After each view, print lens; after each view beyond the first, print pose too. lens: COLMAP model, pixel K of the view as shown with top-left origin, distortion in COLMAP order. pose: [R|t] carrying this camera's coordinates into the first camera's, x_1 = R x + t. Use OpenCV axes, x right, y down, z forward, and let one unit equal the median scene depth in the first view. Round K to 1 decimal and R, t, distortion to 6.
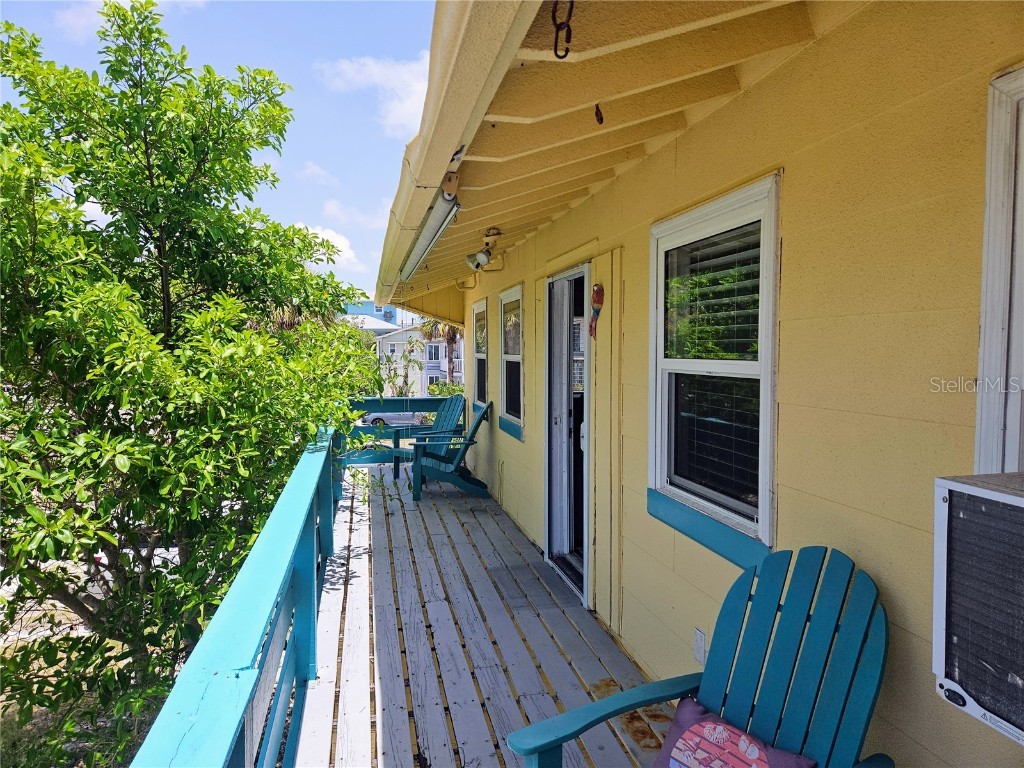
lens RADIAL K [[685.1, 0, 512.9], [0, 685.1, 383.5], [0, 0, 1]] dist [0.071261, -0.062557]
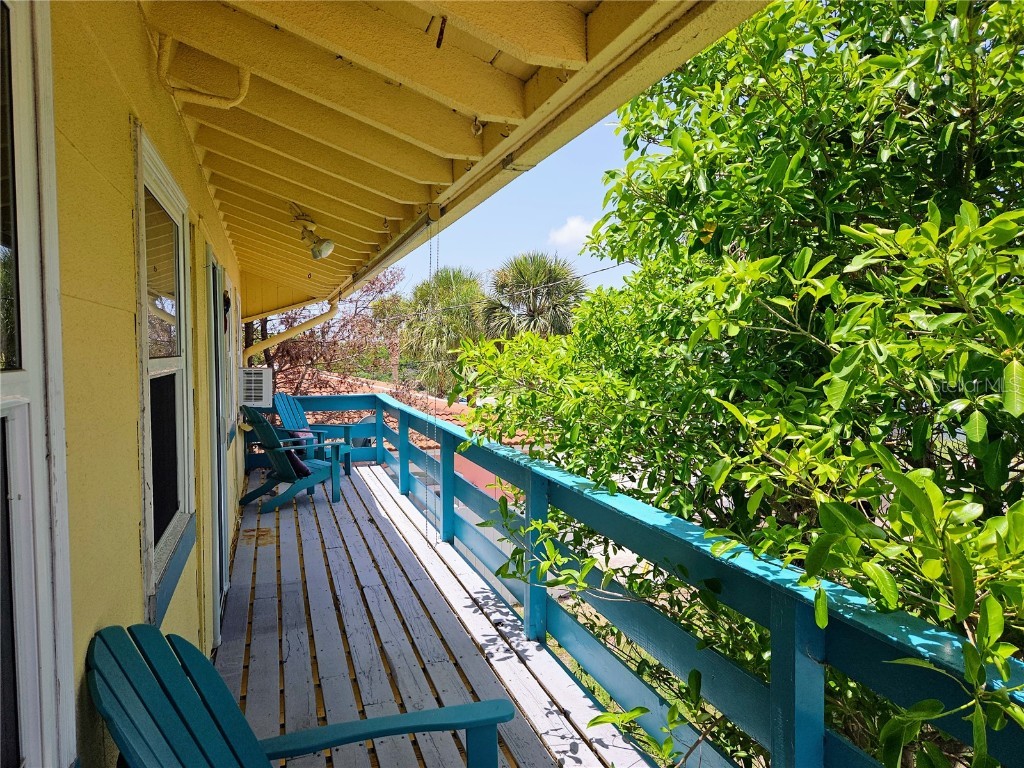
lens RADIAL K [[685.1, 0, 510.7], [0, 685.1, 384.6], [0, 0, 1]] dist [0.071261, -0.062557]
pose [[-0.993256, 0.003787, -0.115878, -0.175482], [-0.007554, 0.995229, 0.097277, -0.079800], [0.115694, 0.097496, -0.988488, 1.783483]]
